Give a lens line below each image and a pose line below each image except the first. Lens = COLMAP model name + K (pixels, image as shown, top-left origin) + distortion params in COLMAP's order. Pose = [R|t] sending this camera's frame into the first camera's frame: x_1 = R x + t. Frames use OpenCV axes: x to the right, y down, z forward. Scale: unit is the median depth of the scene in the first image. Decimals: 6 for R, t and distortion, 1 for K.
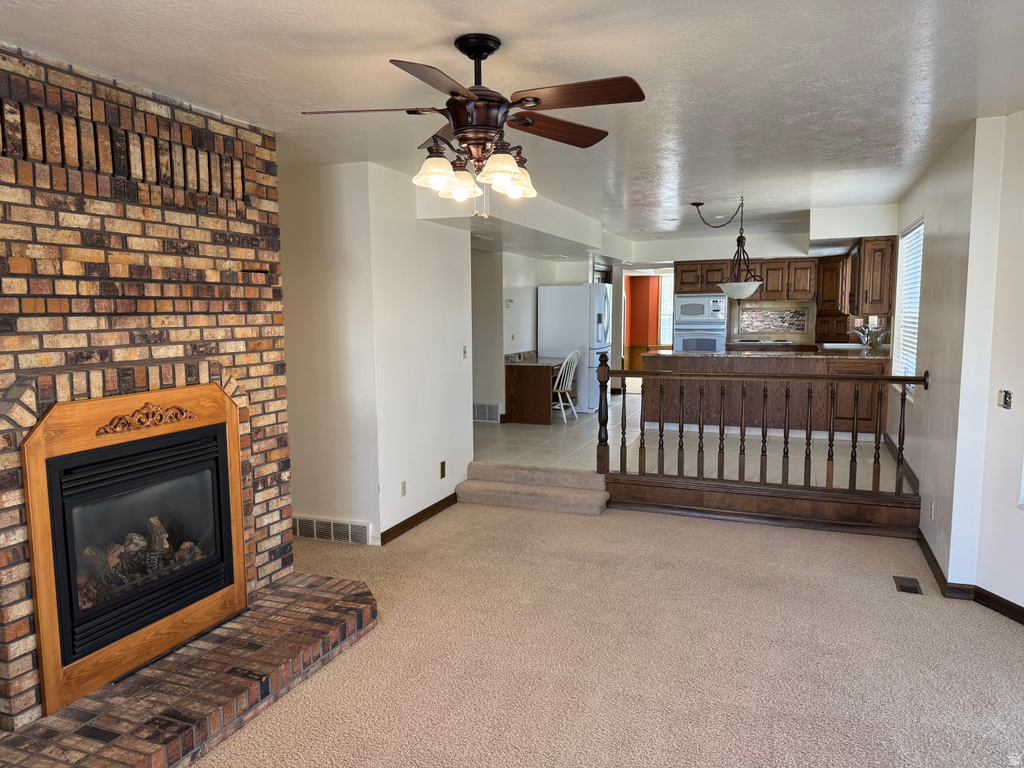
lens RADIAL K [[725.3, 0, 521.3], [0, 725.3, 390.6], [0, 0, 1]] dist [0.096639, -0.108003]
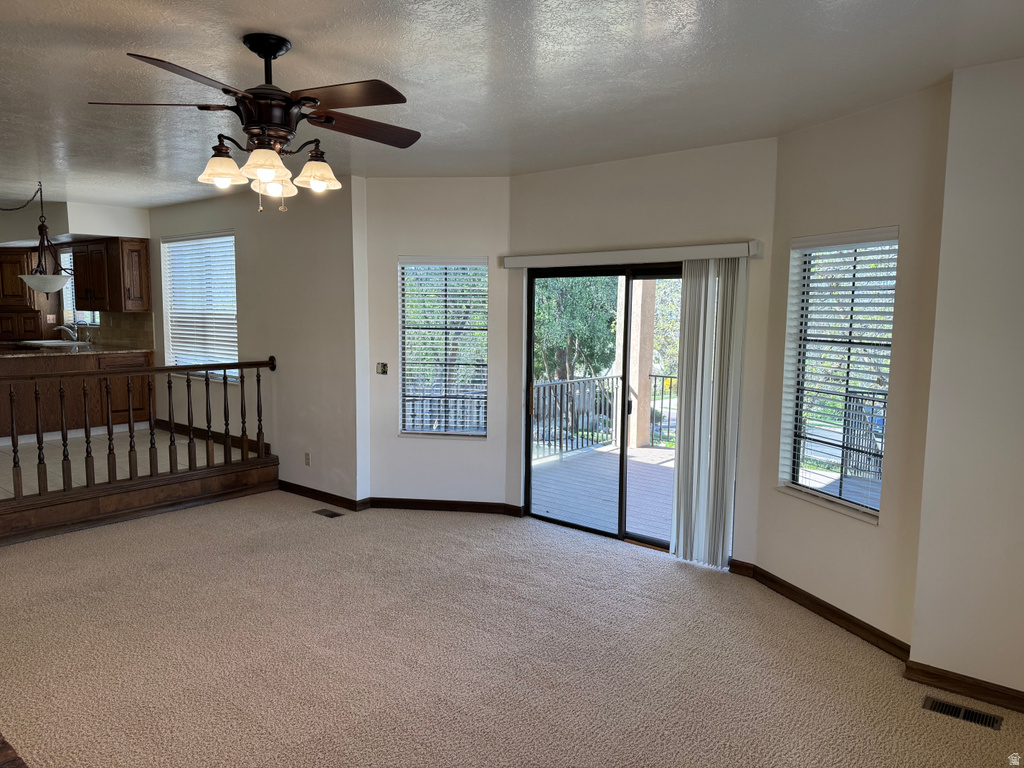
lens RADIAL K [[725.3, 0, 509.7], [0, 725.3, 389.3], [0, 0, 1]] dist [0.096639, -0.108003]
pose [[0.322088, -0.096030, 0.941827, -0.472911], [0.093811, 0.993183, 0.069185, -0.017382], [-0.942050, 0.066070, 0.328901, 0.185777]]
